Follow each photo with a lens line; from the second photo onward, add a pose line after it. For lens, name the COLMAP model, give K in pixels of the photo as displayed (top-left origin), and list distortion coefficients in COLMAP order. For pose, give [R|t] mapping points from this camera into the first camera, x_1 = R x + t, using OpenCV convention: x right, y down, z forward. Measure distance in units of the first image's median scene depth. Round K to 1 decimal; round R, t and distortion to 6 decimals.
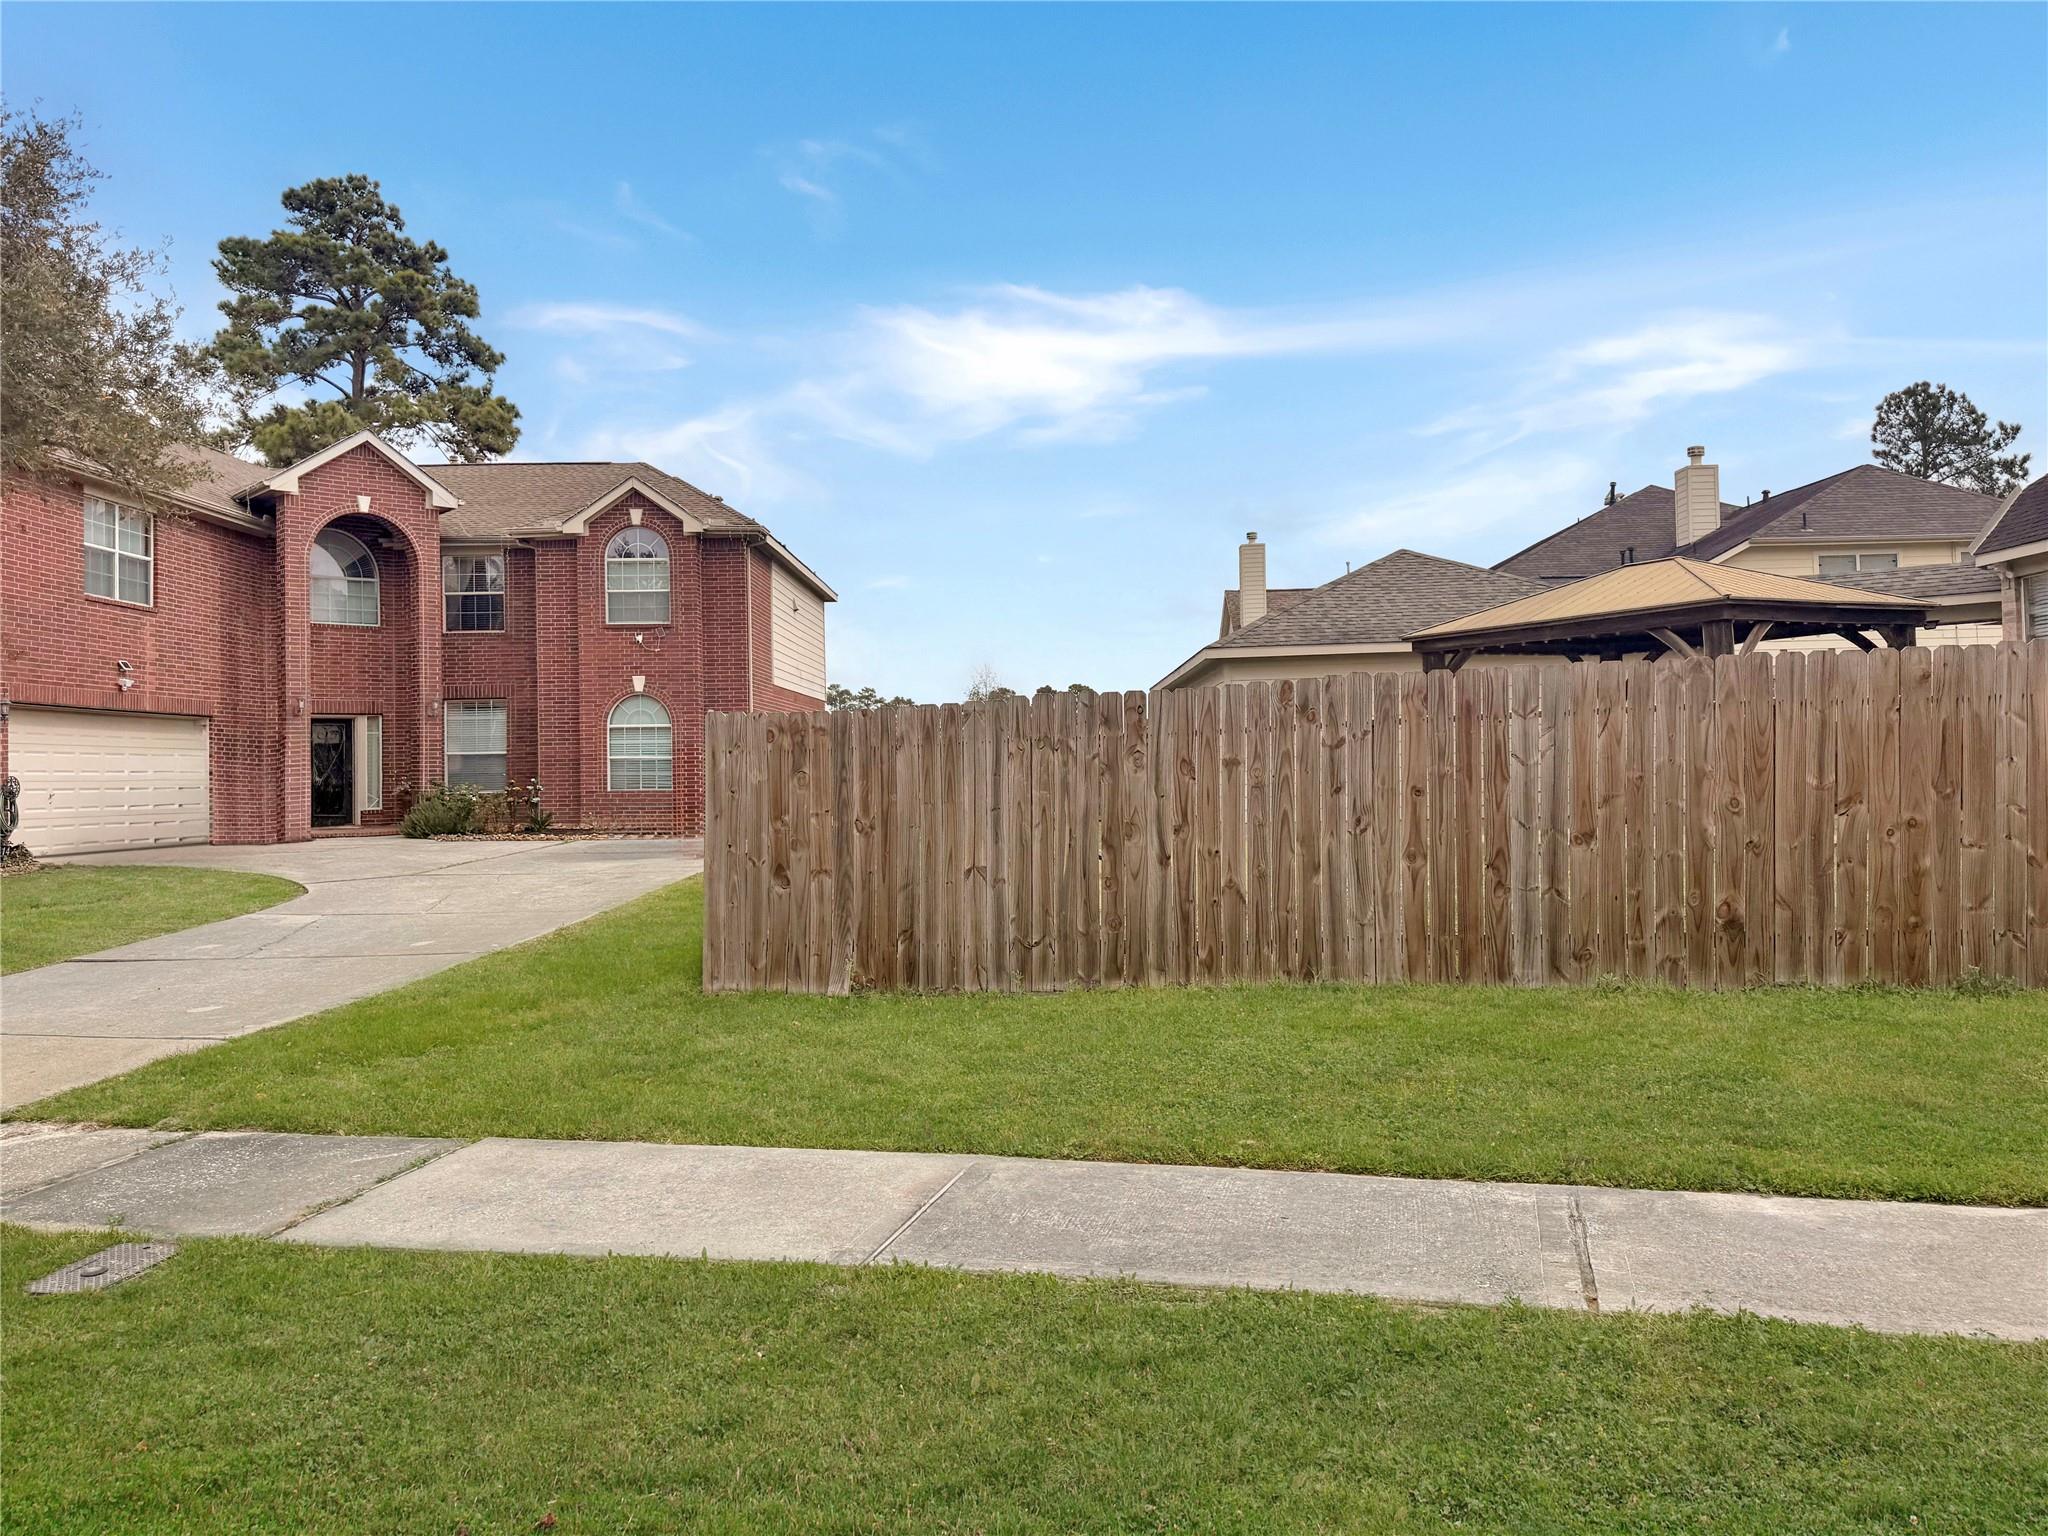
lens RADIAL K [[1414.9, 0, 1024.0], [0, 1414.9, 768.0], [0, 0, 1]] dist [0.106461, -0.182626]
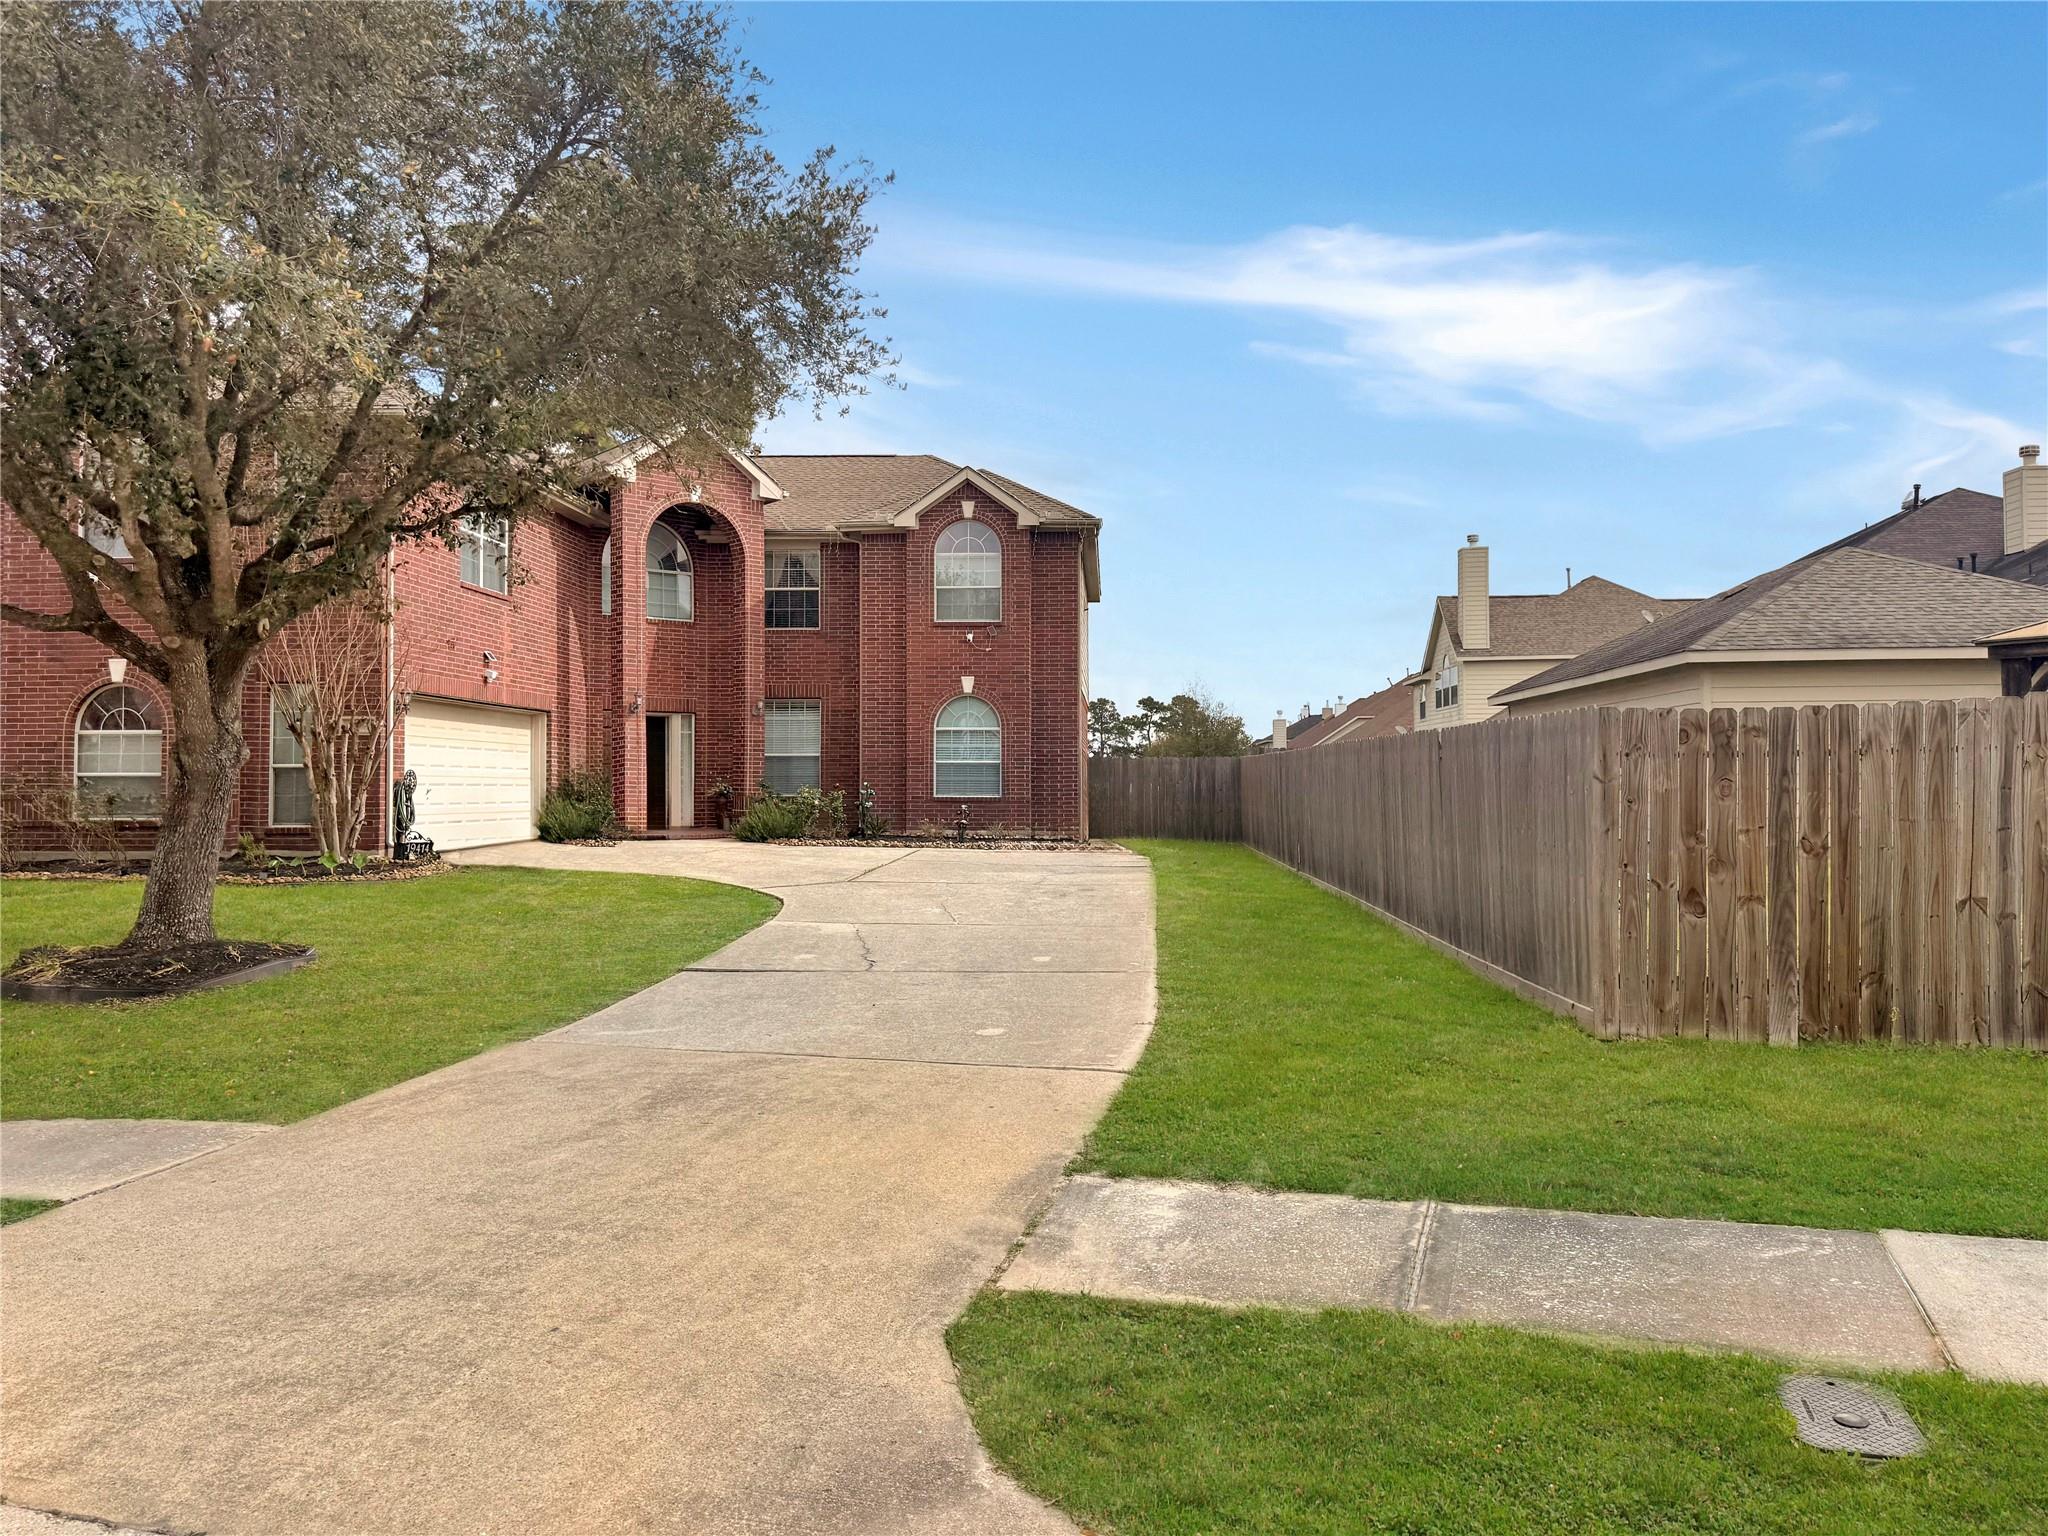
lens RADIAL K [[1452.0, 0, 1024.0], [0, 1452.0, 768.0], [0, 0, 1]] dist [0.118081, -0.198958]
pose [[0.998086, 0.018400, -0.059043, -0.183866], [-0.018921, 0.999787, -0.008263, 0.003928], [0.058878, 0.009364, 0.998221, 0.036135]]
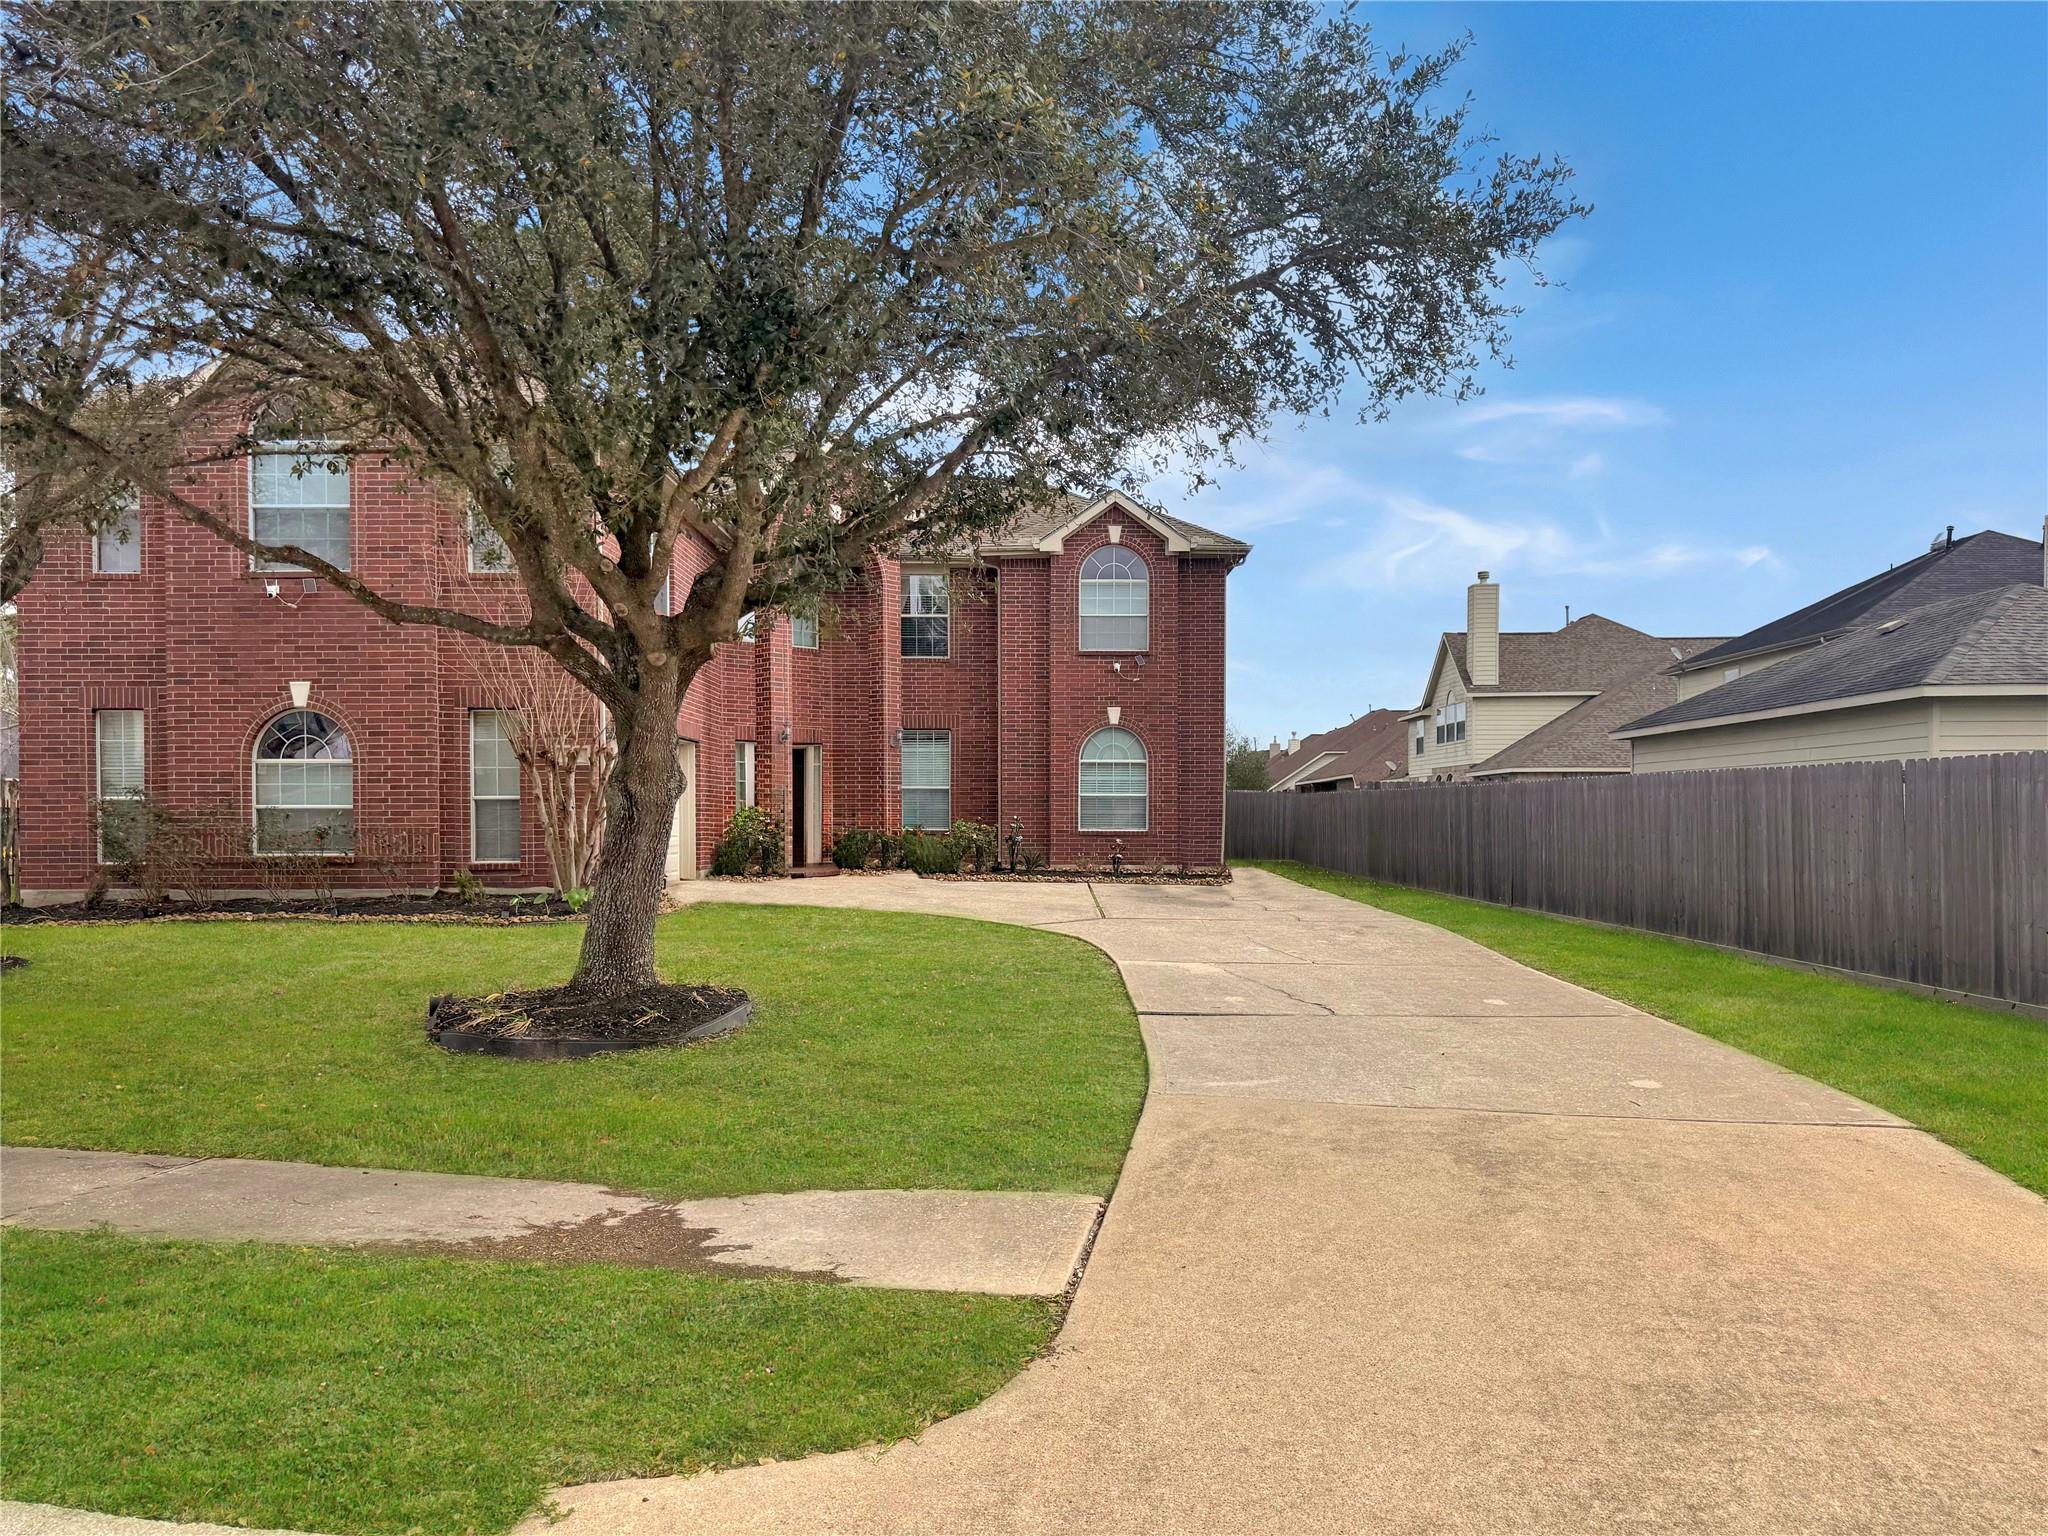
lens RADIAL K [[1456.5, 0, 1041.6], [0, 1456.5, 826.4], [0, 0, 1]] dist [0.051634, -0.066555]
pose [[0.999747, 0.019192, 0.011702, -0.344474], [-0.019267, 0.999795, 0.006291, 0.007908], [-0.011579, -0.006515, 0.999912, 0.060433]]
